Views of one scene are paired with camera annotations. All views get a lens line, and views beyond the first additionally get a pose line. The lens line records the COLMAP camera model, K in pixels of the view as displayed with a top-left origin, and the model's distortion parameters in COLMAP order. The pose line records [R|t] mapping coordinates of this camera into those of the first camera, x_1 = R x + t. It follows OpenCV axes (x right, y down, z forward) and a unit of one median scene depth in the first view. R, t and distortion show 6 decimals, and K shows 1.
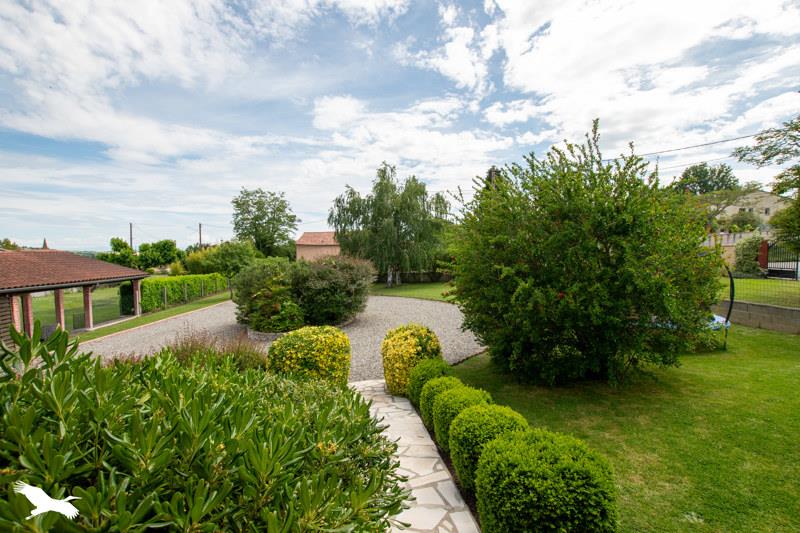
lens RADIAL K [[373.6, 0, 400.0], [0, 373.6, 266.5], [0, 0, 1]] dist [-0.002524, -0.000413]
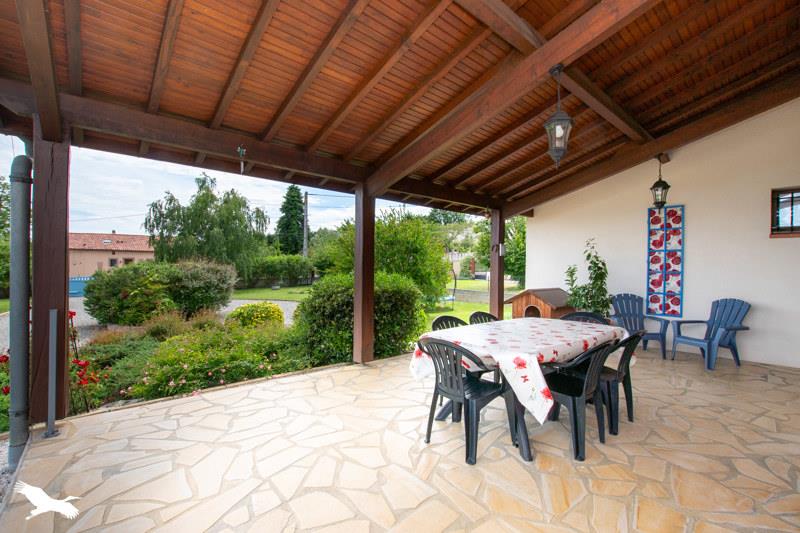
lens RADIAL K [[373.6, 0, 400.0], [0, 373.6, 266.5], [0, 0, 1]] dist [-0.002524, -0.000413]
pose [[0.847128, 0.016436, 0.531135, -0.137190], [-0.000640, 0.999552, -0.029911, 0.013151], [-0.531389, 0.024999, 0.846759, -0.173722]]
